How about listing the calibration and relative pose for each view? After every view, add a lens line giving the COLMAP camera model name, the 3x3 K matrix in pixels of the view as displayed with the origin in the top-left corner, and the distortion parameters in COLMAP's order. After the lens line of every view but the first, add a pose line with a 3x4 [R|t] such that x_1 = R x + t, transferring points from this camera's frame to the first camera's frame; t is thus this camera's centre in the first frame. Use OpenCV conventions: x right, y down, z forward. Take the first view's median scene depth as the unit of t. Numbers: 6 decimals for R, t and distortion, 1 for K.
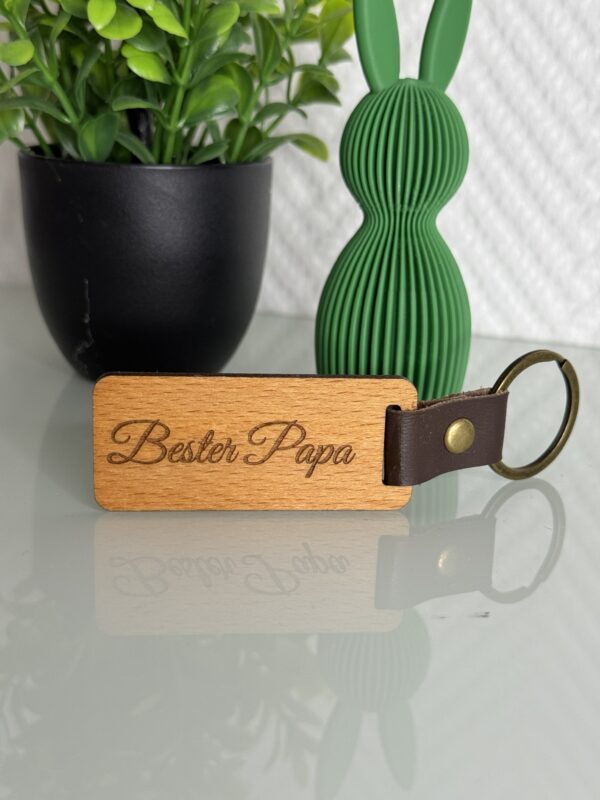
lens RADIAL K [[1123.6, 0, 293.0], [0, 1123.6, 399.6], [0, 0, 1]] dist [0.090991, 0.000000]
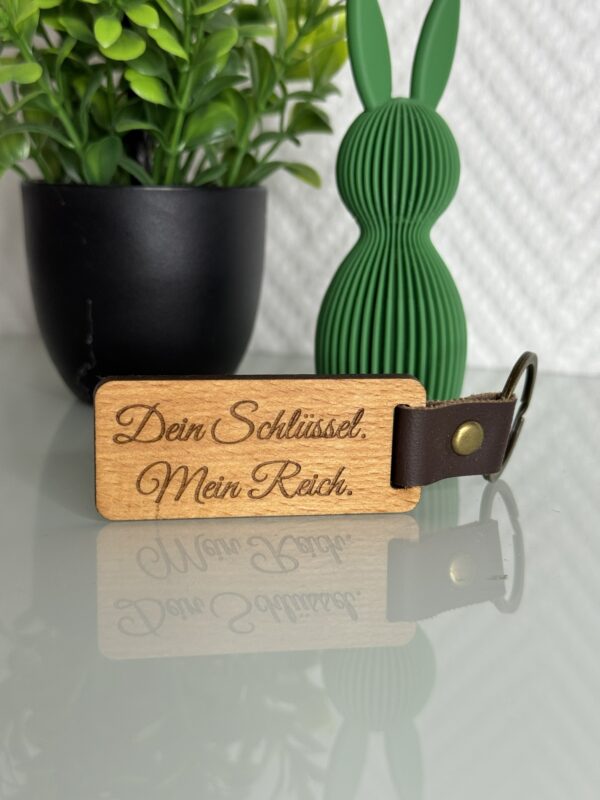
lens RADIAL K [[1123.6, 0, 283.1], [0, 1123.6, 409.5], [0, 0, 1]] dist [0.090991, 0.000000]
pose [[0.999644, -0.020437, 0.017124, -0.027441], [0.021720, 0.996684, -0.078416, 0.075985], [-0.015465, 0.078760, 0.996774, -0.012946]]
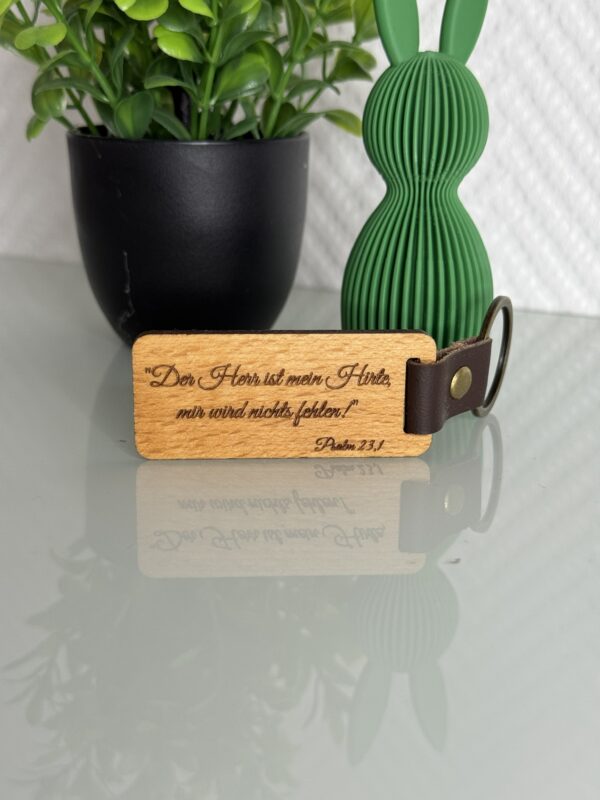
lens RADIAL K [[1123.6, 0, 296.8], [0, 1123.6, 403.8], [0, 0, 1]] dist [0.090991, 0.000000]
pose [[0.994715, 0.008513, -0.102316, 0.084713], [-0.007585, 0.999927, 0.009457, 0.024663], [0.102389, -0.008631, 0.994707, -0.033319]]
